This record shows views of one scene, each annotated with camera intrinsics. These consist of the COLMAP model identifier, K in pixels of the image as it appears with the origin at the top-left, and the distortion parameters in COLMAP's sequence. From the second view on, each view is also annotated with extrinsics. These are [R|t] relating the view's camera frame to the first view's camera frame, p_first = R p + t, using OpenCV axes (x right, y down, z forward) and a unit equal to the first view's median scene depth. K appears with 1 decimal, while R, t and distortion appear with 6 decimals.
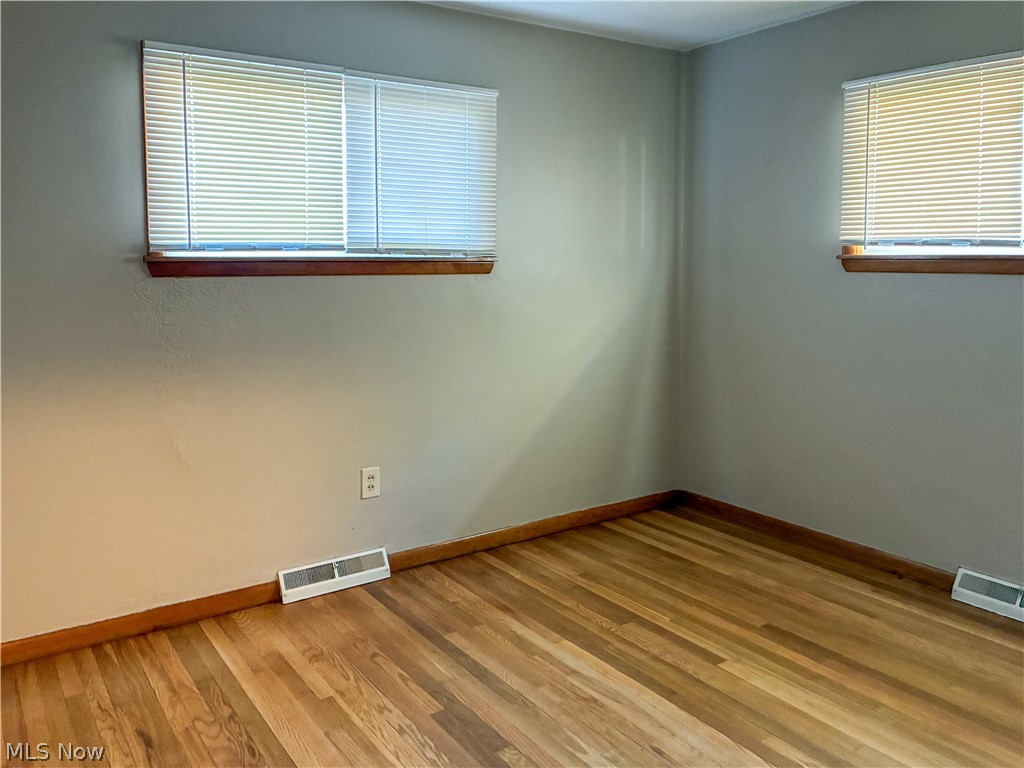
lens RADIAL K [[814.6, 0, 507.9], [0, 814.6, 386.5], [0, 0, 1]] dist [-0.002482, -0.014736]
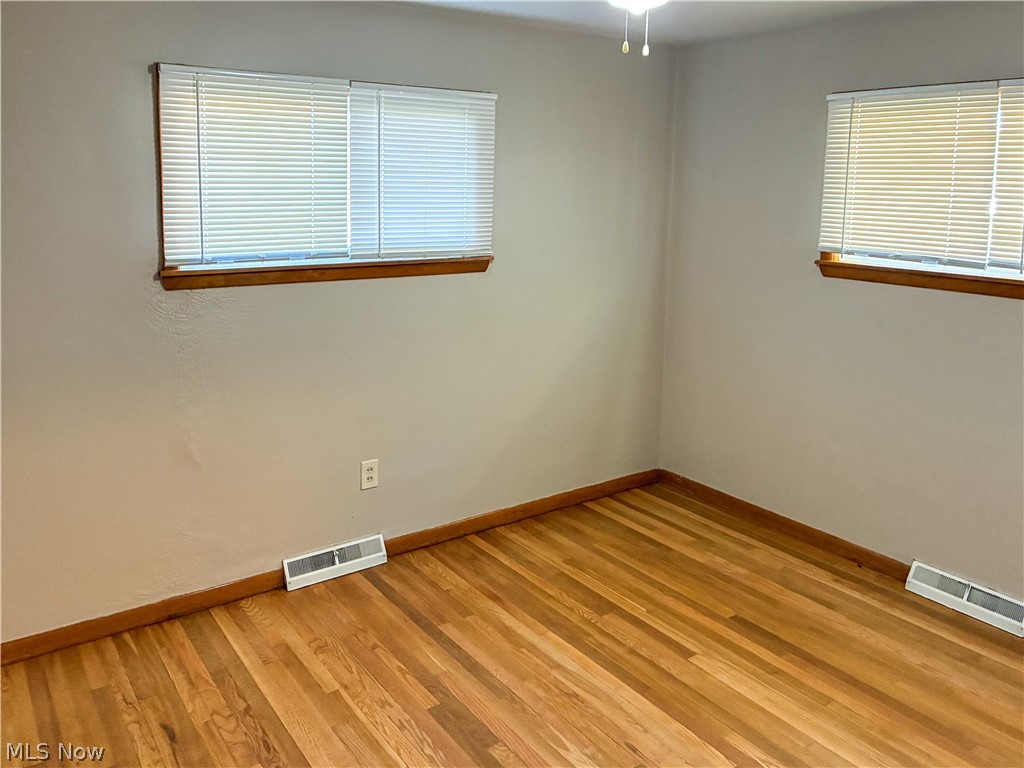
lens RADIAL K [[814.6, 0, 510.0], [0, 814.6, 354.9], [0, 0, 1]] dist [-0.002482, -0.014736]
pose [[0.999476, 0.021517, 0.024193, -0.015808], [-0.022818, 0.998233, 0.054864, -0.107570], [-0.022970, -0.055387, 0.998201, -0.059233]]
